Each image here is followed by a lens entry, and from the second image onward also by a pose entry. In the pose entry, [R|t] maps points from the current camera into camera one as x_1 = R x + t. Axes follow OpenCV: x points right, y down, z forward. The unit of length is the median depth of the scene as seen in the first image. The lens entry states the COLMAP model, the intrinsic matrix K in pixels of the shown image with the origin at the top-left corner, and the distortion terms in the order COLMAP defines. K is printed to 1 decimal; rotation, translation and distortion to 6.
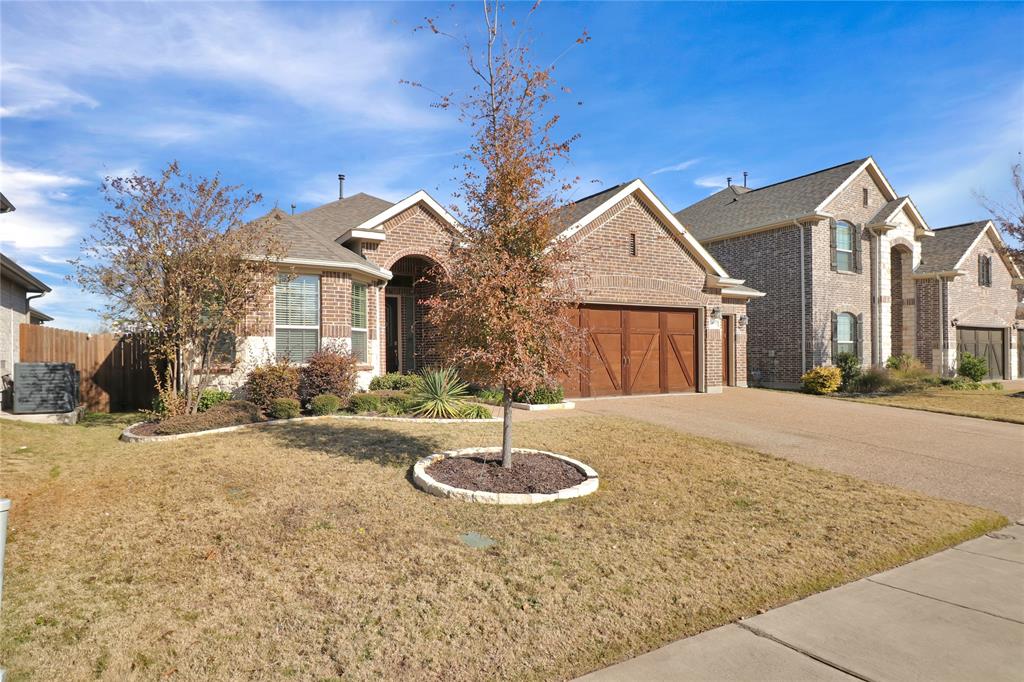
lens RADIAL K [[567.3, 0, 498.0], [0, 567.3, 333.1], [0, 0, 1]] dist [0.002545, -0.012738]
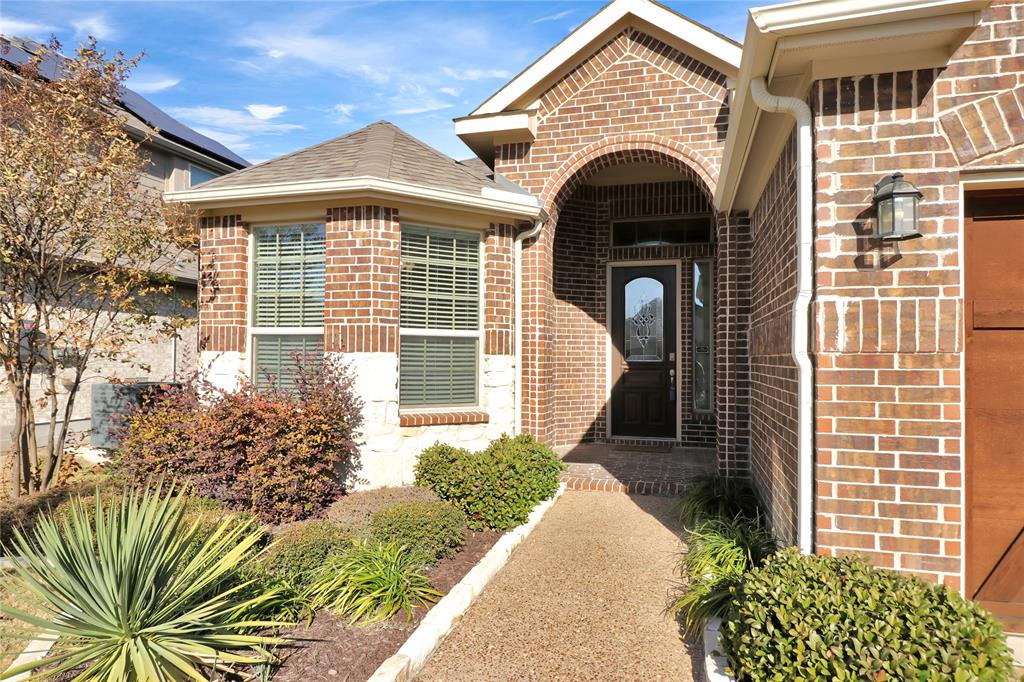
lens RADIAL K [[580.6, 0, 493.2], [0, 580.6, 337.8], [0, 0, 1]] dist [0.010874, -0.013441]
pose [[0.686957, -0.010325, -0.726624, 0.111040], [0.016575, 0.999862, 0.001462, -0.002779], [0.726509, -0.013048, 0.687033, 0.689088]]
